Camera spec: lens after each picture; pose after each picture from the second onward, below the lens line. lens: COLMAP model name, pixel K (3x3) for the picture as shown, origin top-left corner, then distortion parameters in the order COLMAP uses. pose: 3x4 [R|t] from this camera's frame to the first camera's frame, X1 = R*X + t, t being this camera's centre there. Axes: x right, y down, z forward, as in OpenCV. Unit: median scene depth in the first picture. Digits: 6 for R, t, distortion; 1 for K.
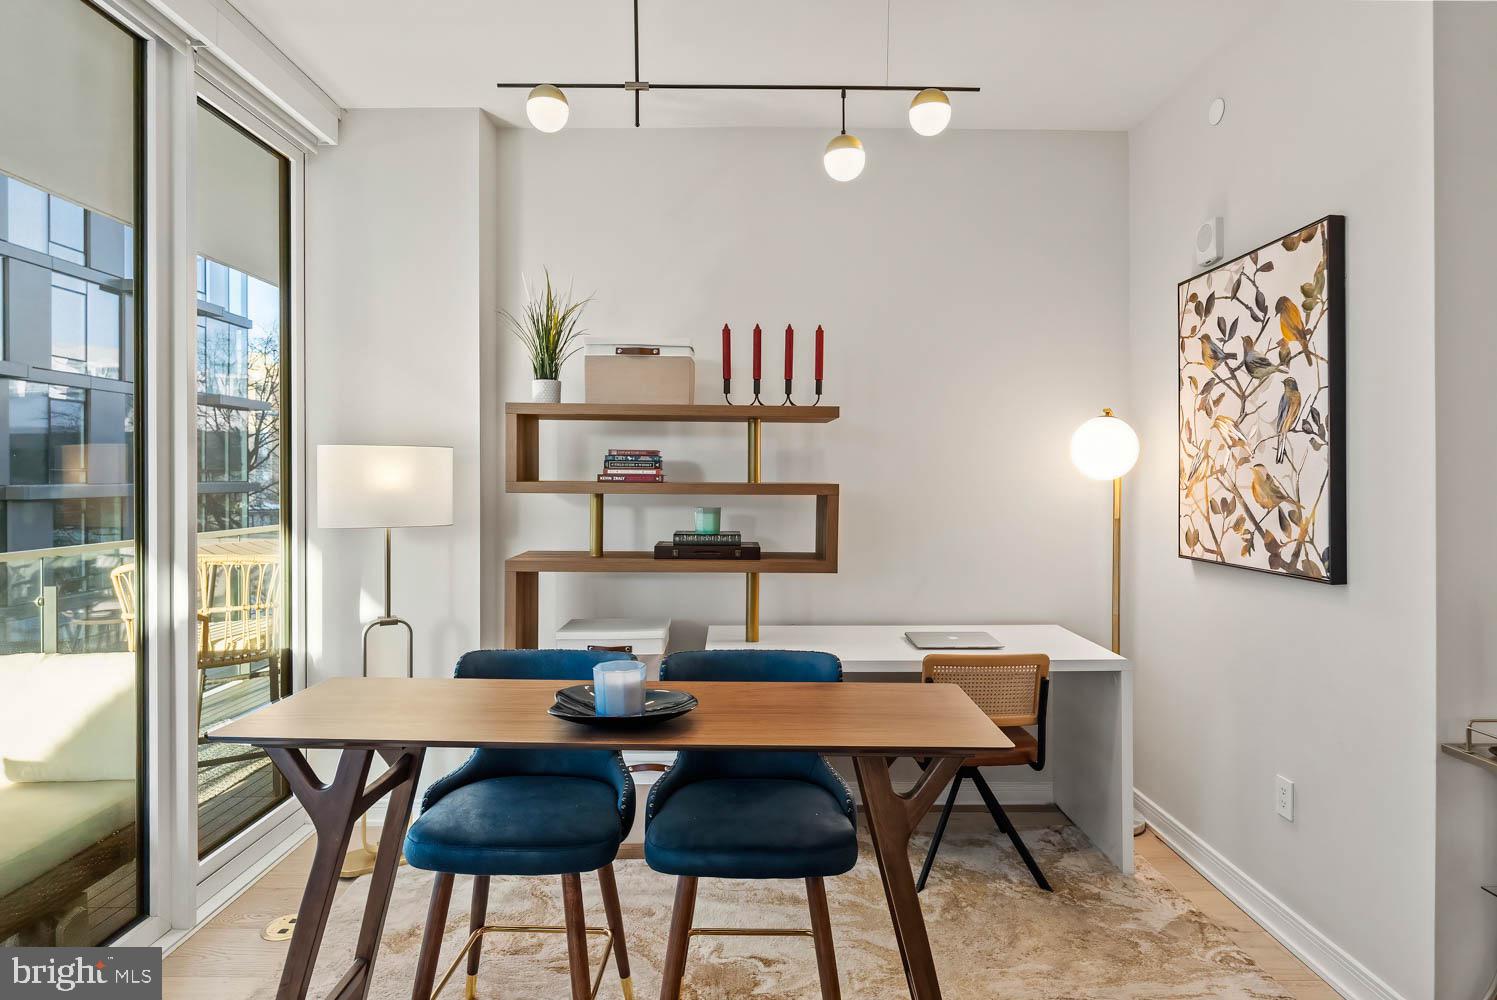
lens RADIAL K [[794.8, 0, 752.0], [0, 794.8, 475.7], [0, 0, 1]] dist [-0.000890, 0.000087]
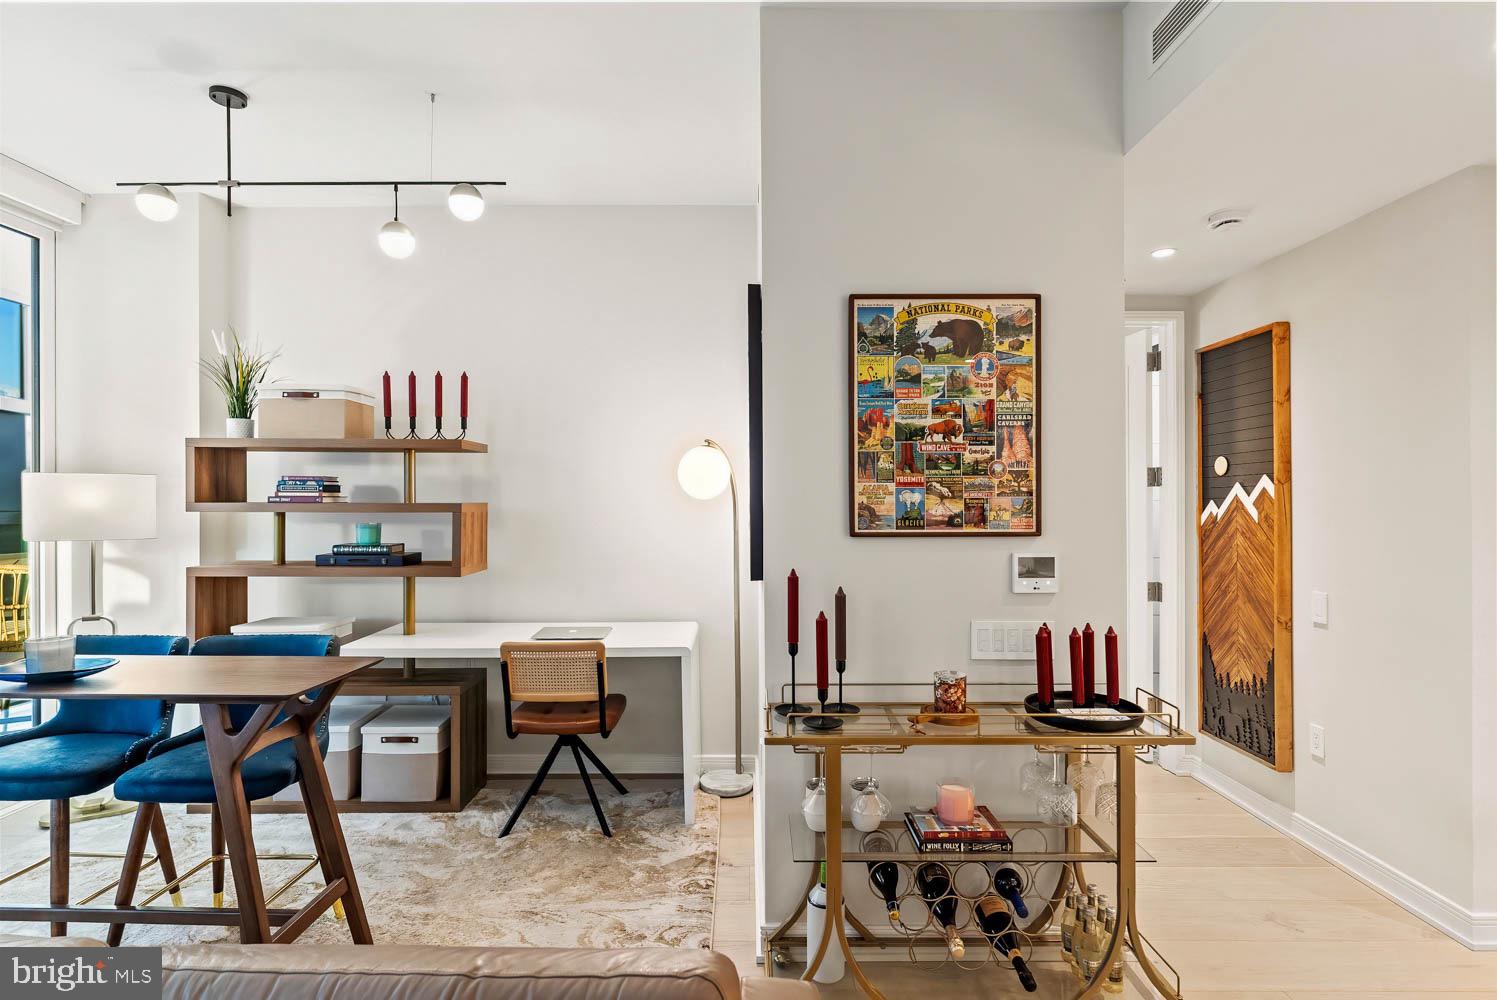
lens RADIAL K [[737.5, 0, 748.5], [0, 737.5, 500.0], [0, 0, 1]] dist [-0.004080, -0.000833]
pose [[0.999949, -0.004056, -0.009268, 0.532083], [0.004037, 0.999990, -0.002072, 0.008742], [0.009276, 0.002035, 0.999955, -0.112724]]
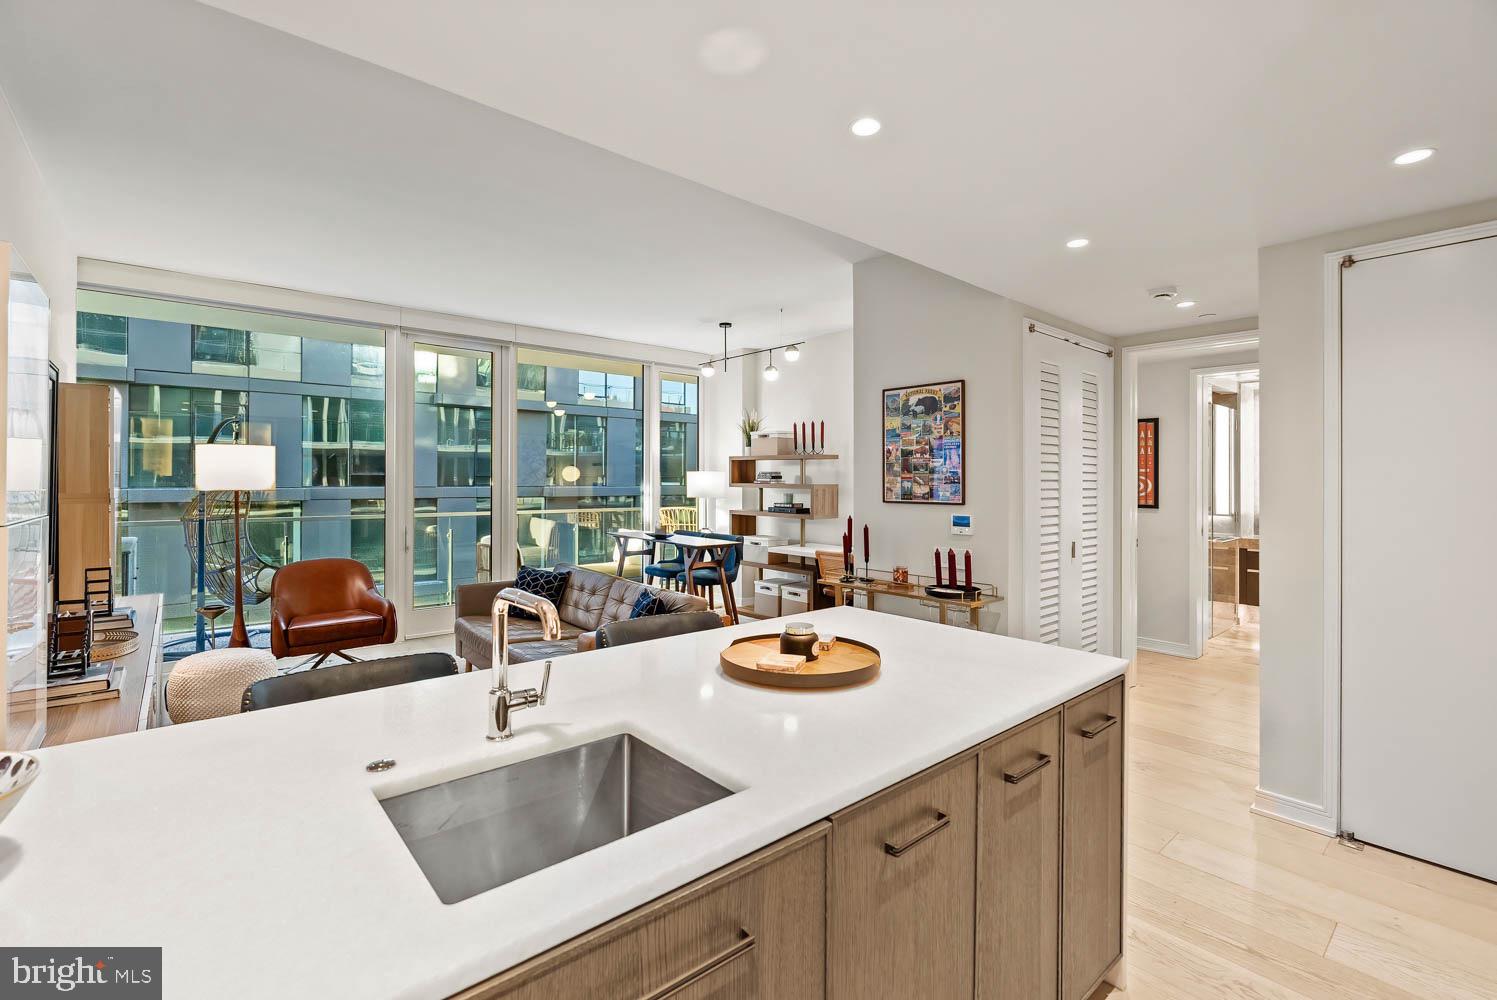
lens RADIAL K [[672.6, 0, 743.8], [0, 672.6, 478.7], [0, 0, 1]] dist [-0.000021, -0.000003]
pose [[0.645034, -0.001736, -0.764152, 1.537005], [-0.000855, 0.999995, -0.002993, -0.002315], [0.764153, 0.002584, 0.645030, -0.533102]]
